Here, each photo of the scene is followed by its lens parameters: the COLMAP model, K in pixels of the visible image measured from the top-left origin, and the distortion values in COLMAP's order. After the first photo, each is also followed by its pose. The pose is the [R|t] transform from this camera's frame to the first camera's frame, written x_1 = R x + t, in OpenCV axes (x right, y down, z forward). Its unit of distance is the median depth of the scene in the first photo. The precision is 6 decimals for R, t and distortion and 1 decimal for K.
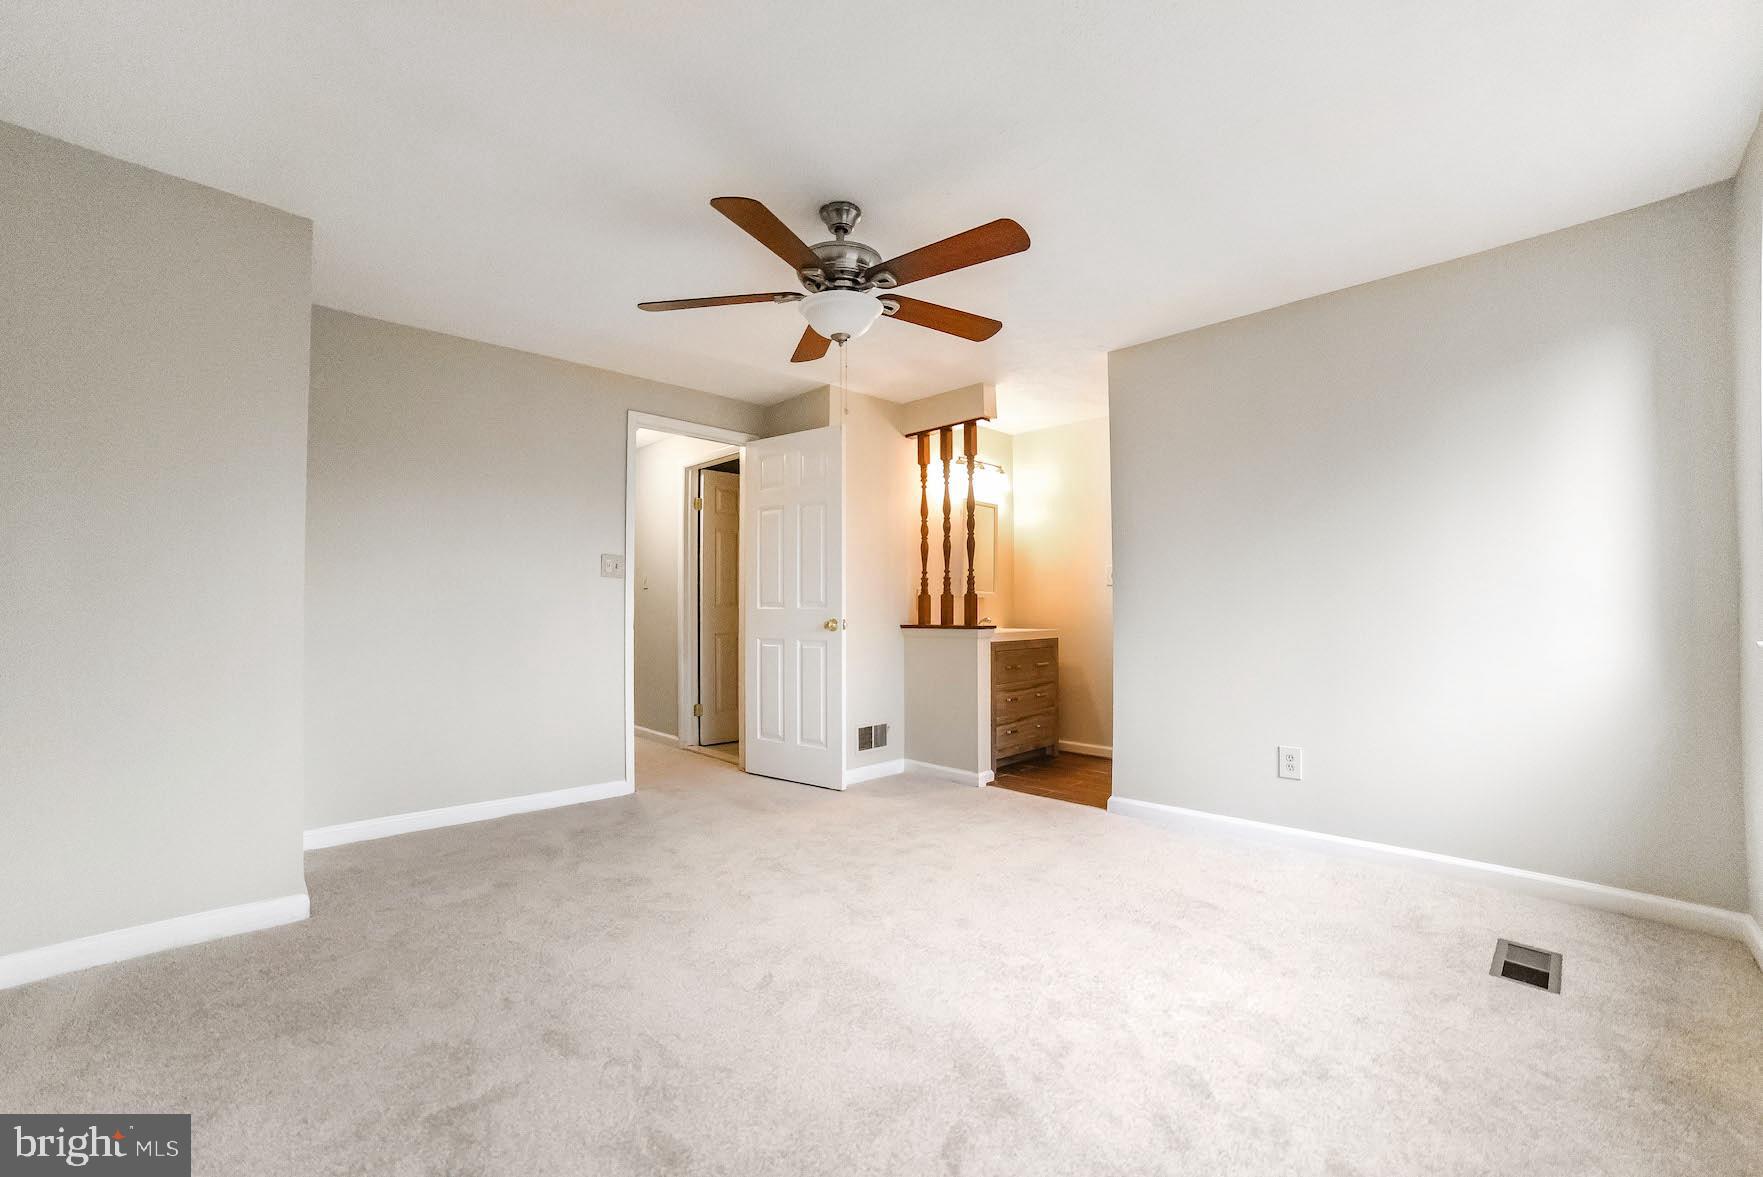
lens RADIAL K [[704.7, 0, 874.5], [0, 704.7, 599.0], [0, 0, 1]] dist [-0.088127, 0.032015]
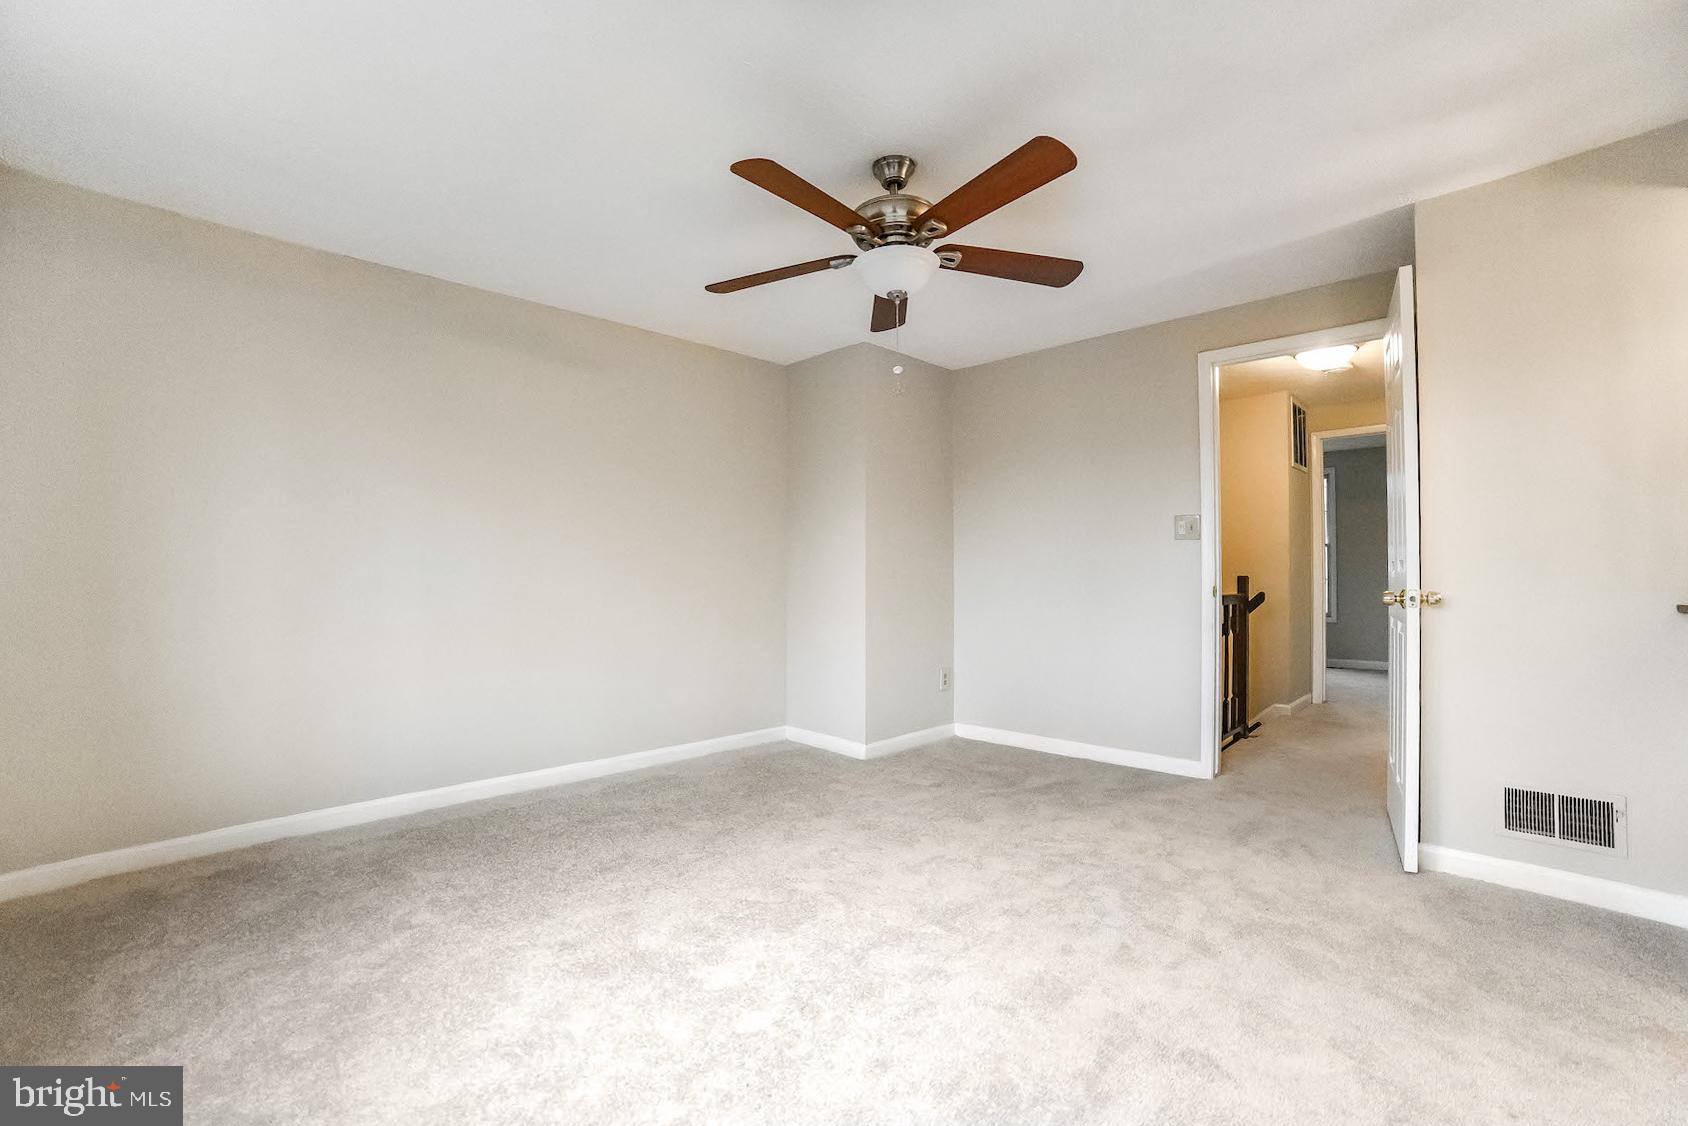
lens RADIAL K [[674.7, 0, 837.3], [0, 674.7, 573.1], [0, 0, 1]] dist [-0.088127, 0.032015]
pose [[0.031000, -0.017633, -0.999364, 0.535036], [0.019221, 0.999670, -0.017043, 0.021443], [0.999335, -0.018681, 0.031329, 0.554292]]
